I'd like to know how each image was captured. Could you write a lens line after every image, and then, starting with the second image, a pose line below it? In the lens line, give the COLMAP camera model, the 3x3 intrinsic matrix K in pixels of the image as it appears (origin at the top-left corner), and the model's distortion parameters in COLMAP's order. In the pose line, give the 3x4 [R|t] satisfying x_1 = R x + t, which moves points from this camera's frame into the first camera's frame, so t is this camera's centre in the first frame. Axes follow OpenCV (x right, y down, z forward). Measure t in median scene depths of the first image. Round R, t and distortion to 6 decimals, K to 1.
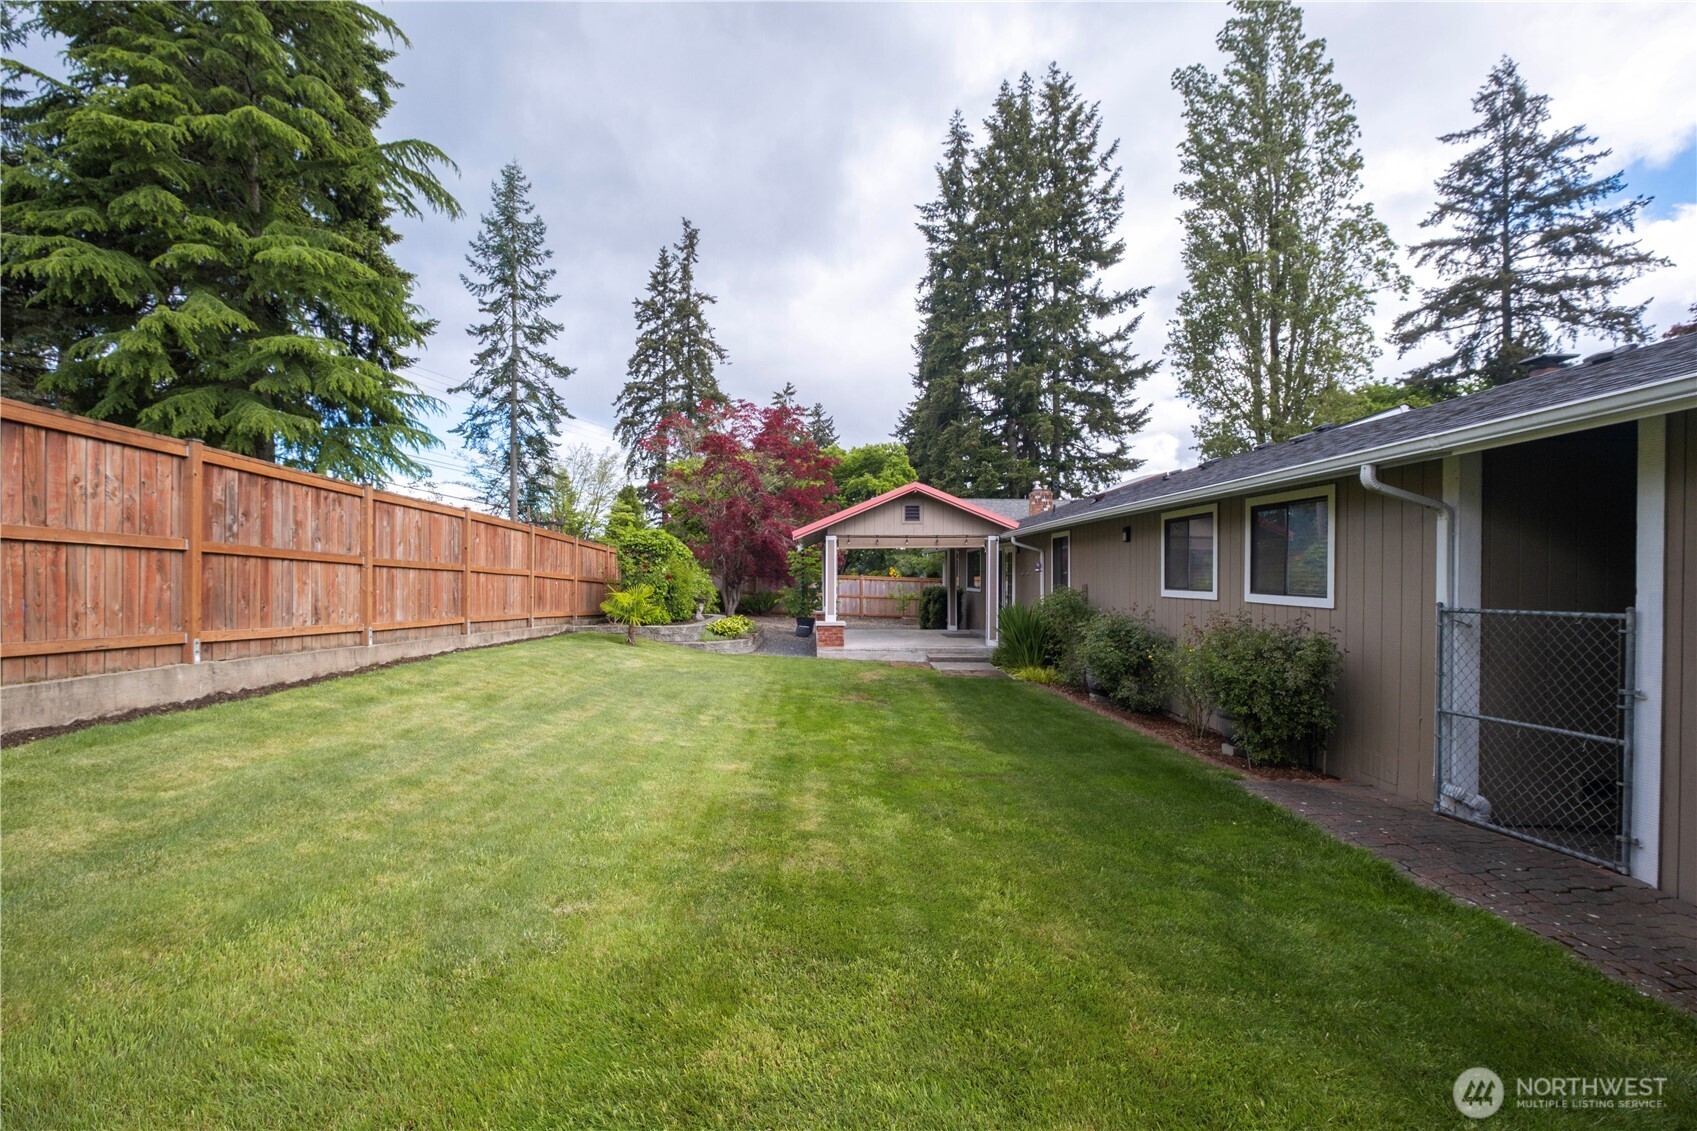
lens RADIAL K [[777.4, 0, 793.6], [0, 777.4, 582.4], [0, 0, 1]] dist [-0.009843, -0.000559]
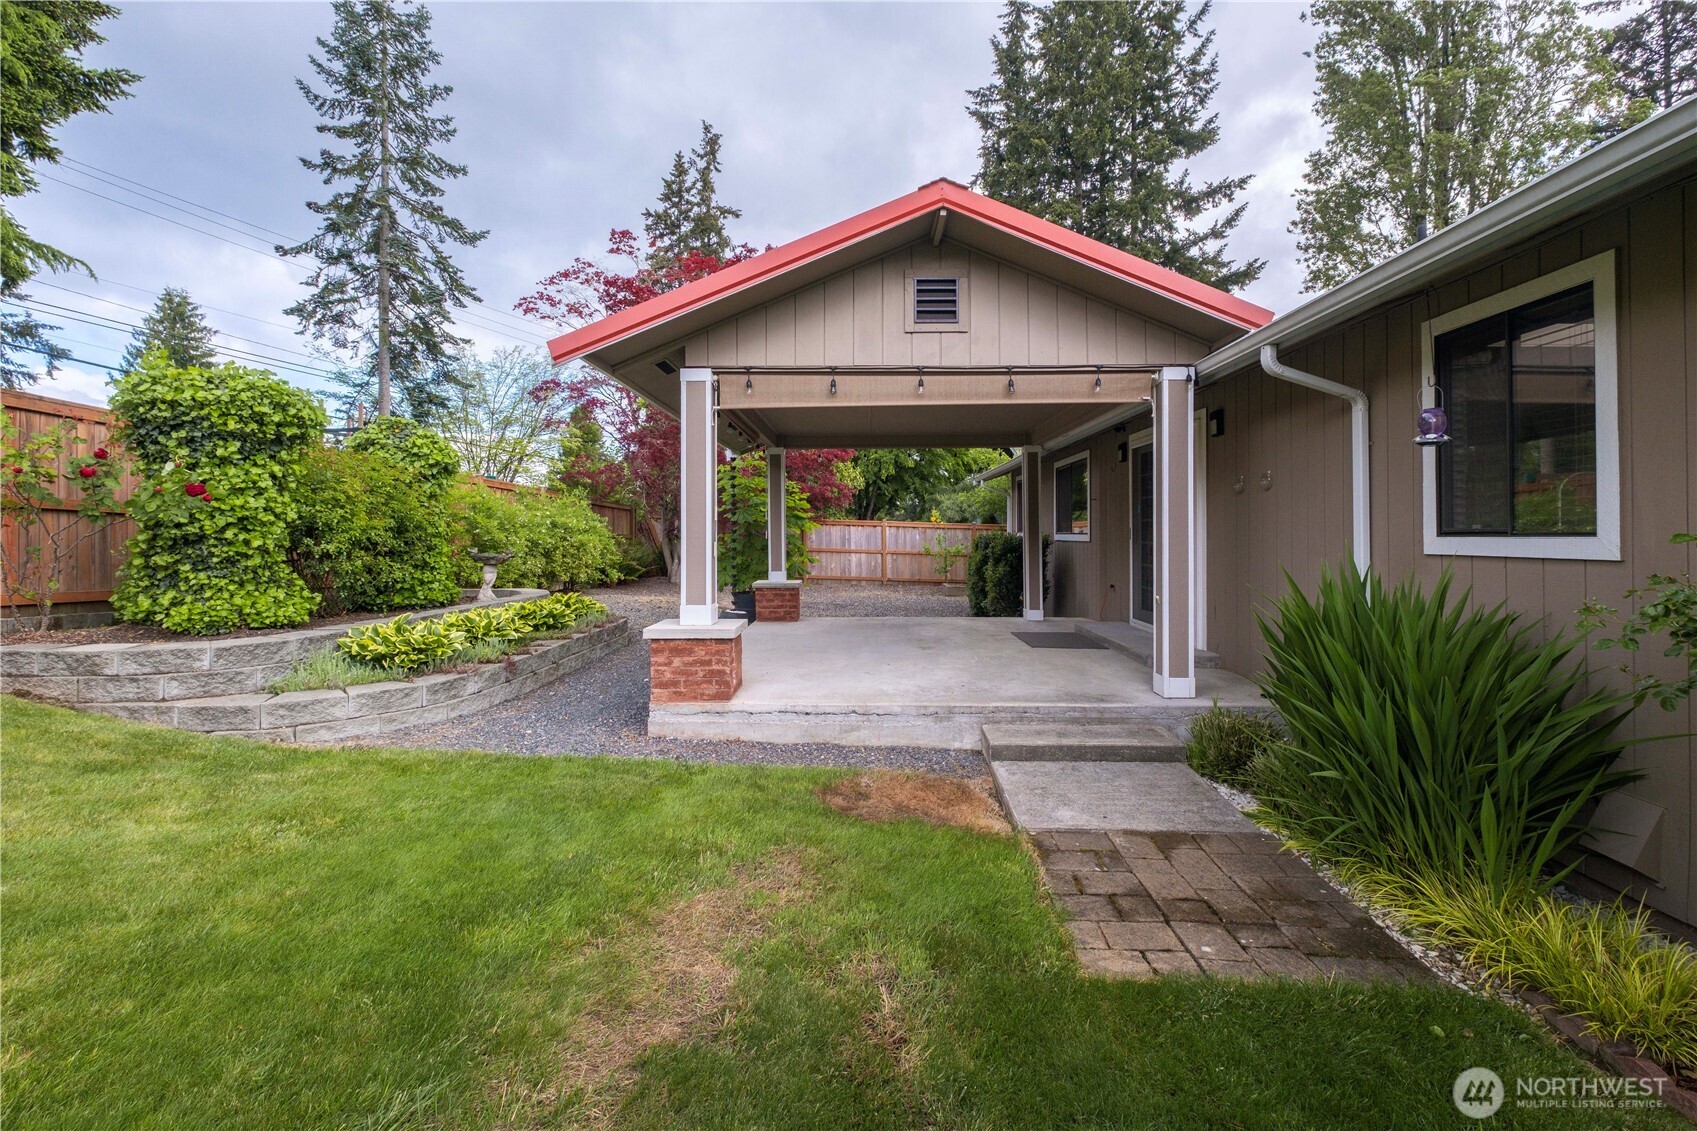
lens RADIAL K [[776.6, 0, 859.6], [0, 776.6, 531.1], [0, 0, 1]] dist [0.003477, -0.004651]
pose [[0.999894, -0.003463, 0.014169, 0.030328], [0.003586, 0.999956, -0.008669, 0.003478], [-0.014138, 0.008719, 0.999862, 0.176795]]
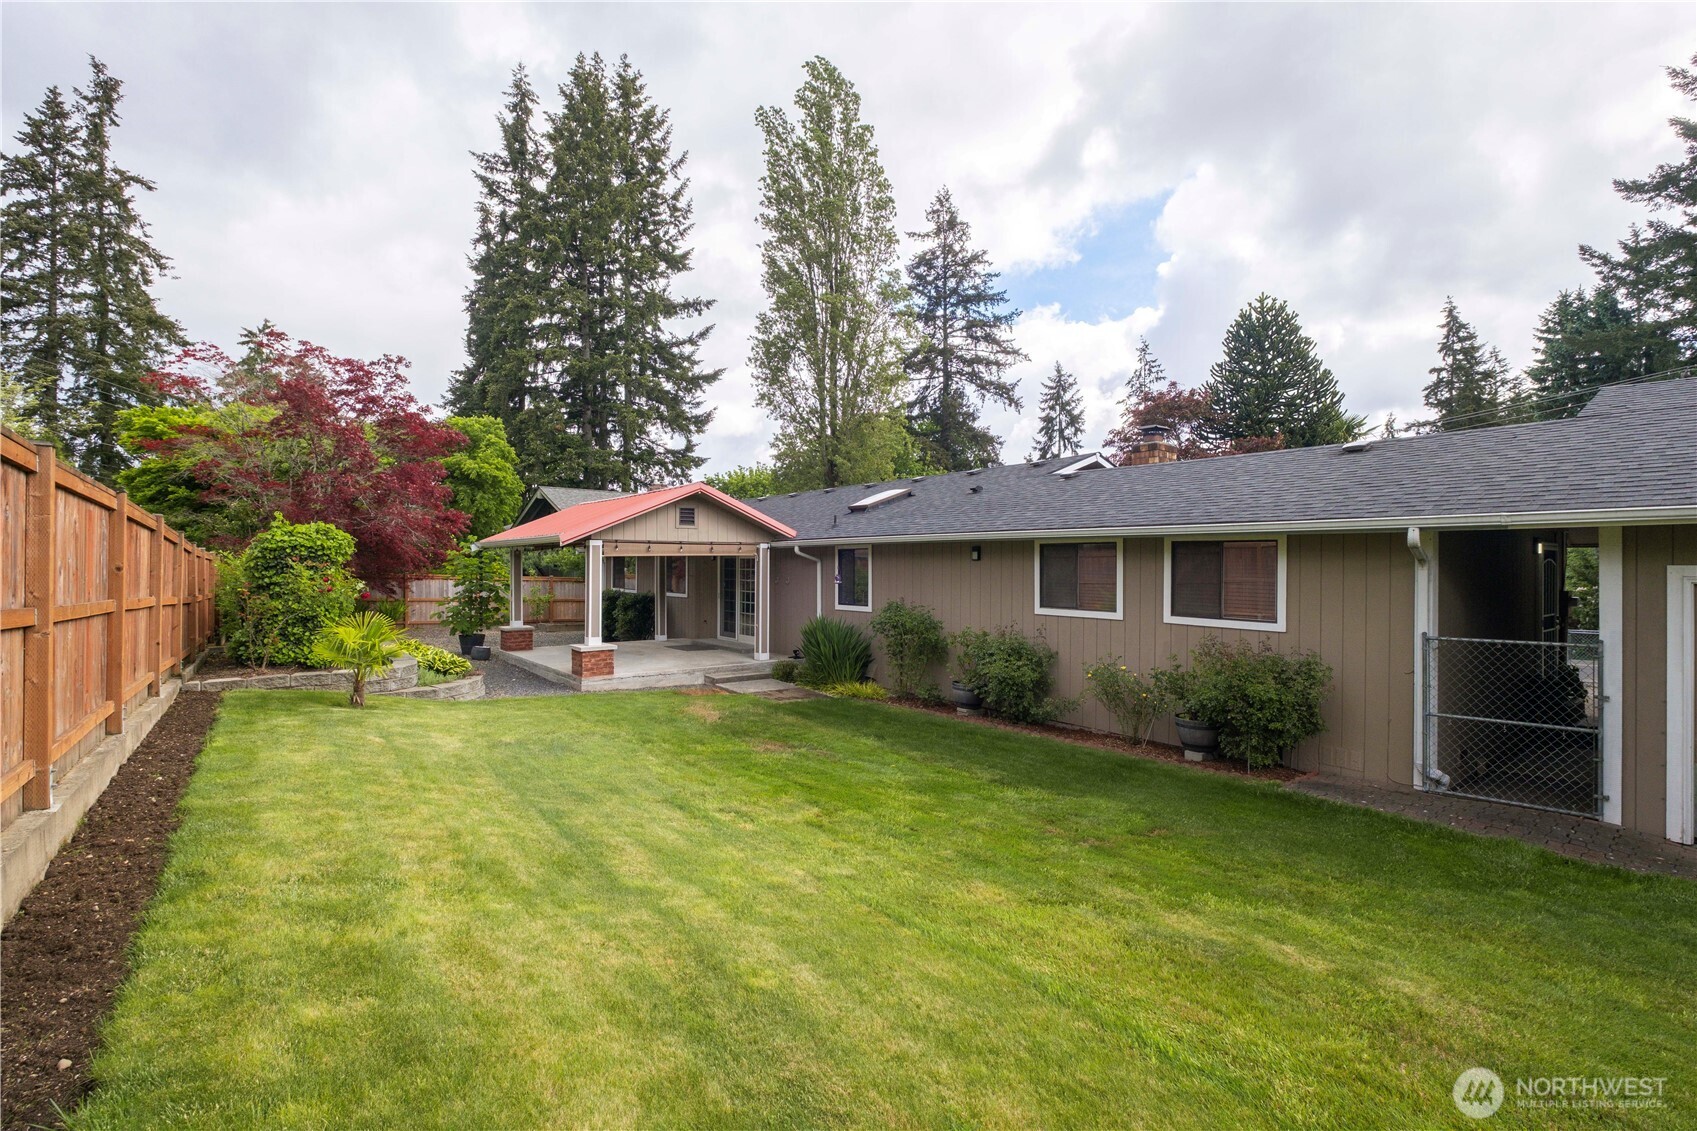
lens RADIAL K [[771.0, 0, 852.2], [0, 771.0, 560.8], [0, 0, 1]] dist [-0.005309, -0.001427]
pose [[0.772942, 0.002910, 0.634470, -0.068391], [0.003928, 0.999948, -0.009370, -0.007910], [-0.634464, 0.009735, 0.772891, 0.054145]]
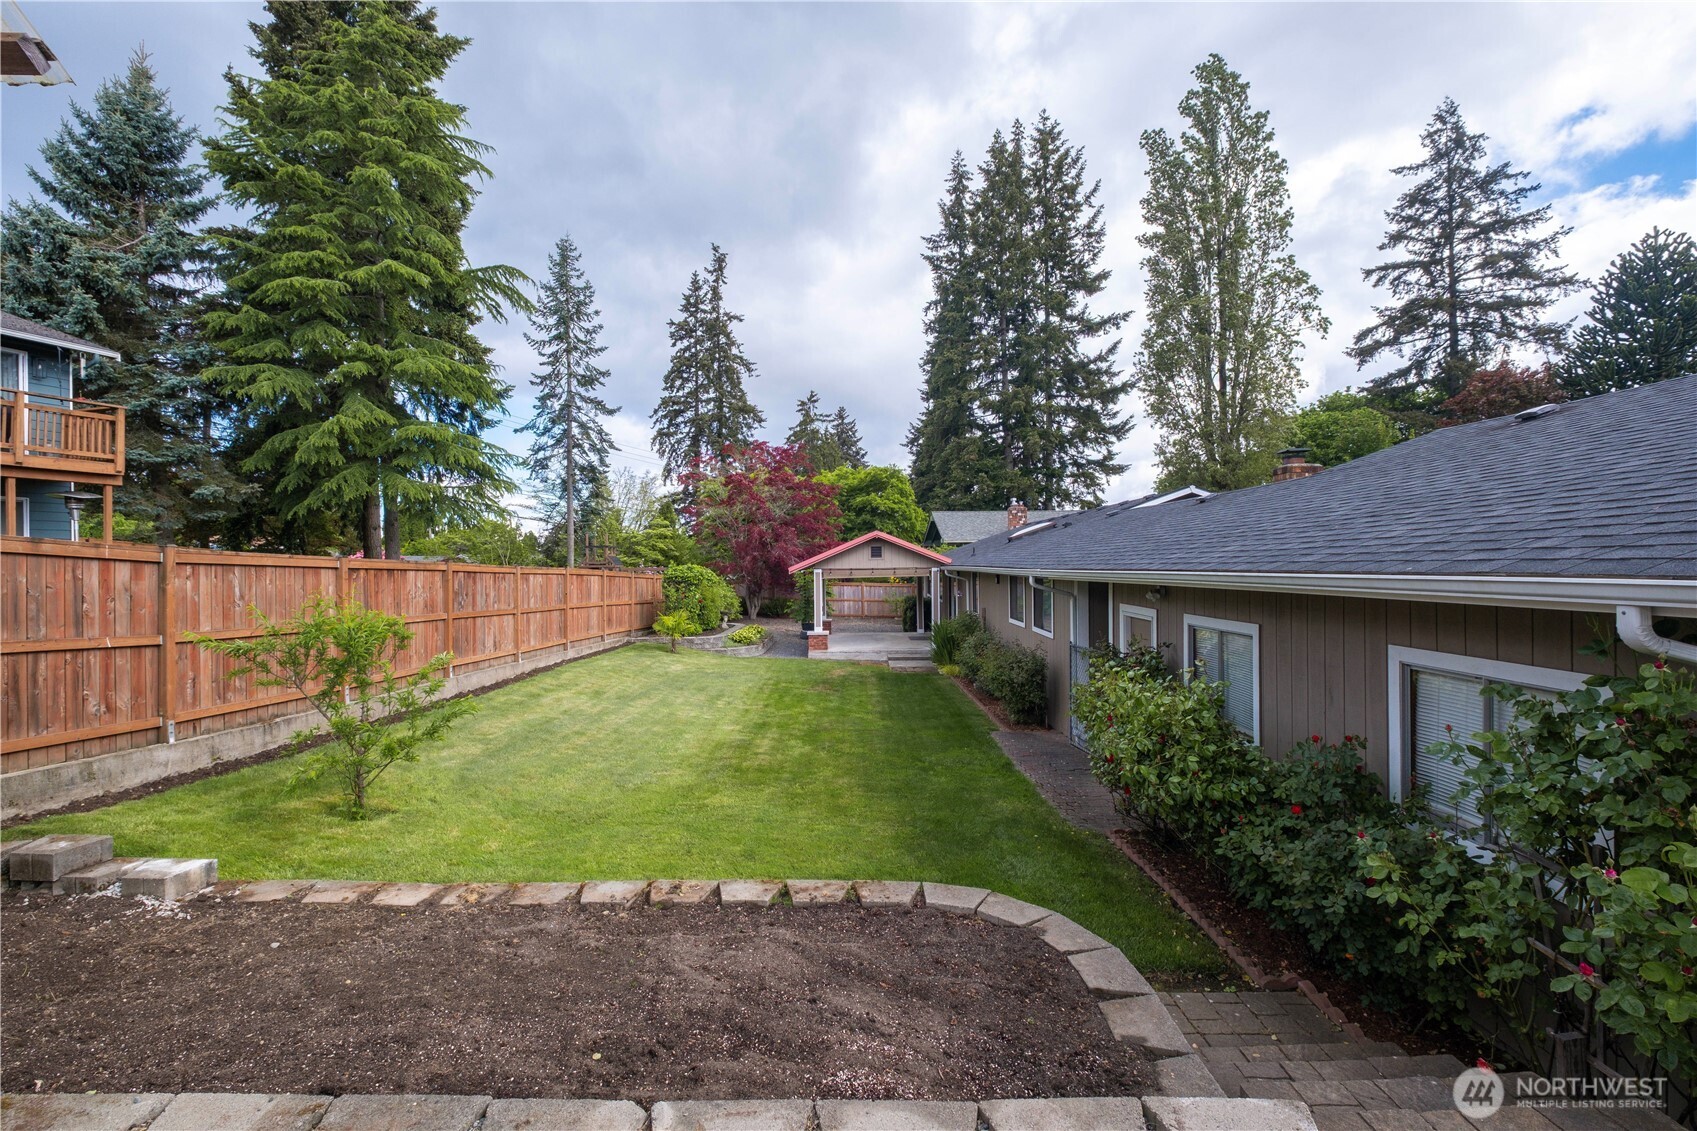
lens RADIAL K [[764.5, 0, 825.3], [0, 764.5, 563.7], [0, 0, 1]] dist [-0.013969, 0.000149]
pose [[0.999890, -0.014627, -0.002266, 0.017318], [0.014609, 0.999865, -0.007551, -0.015852], [0.002376, 0.007517, 0.999969, -0.094204]]
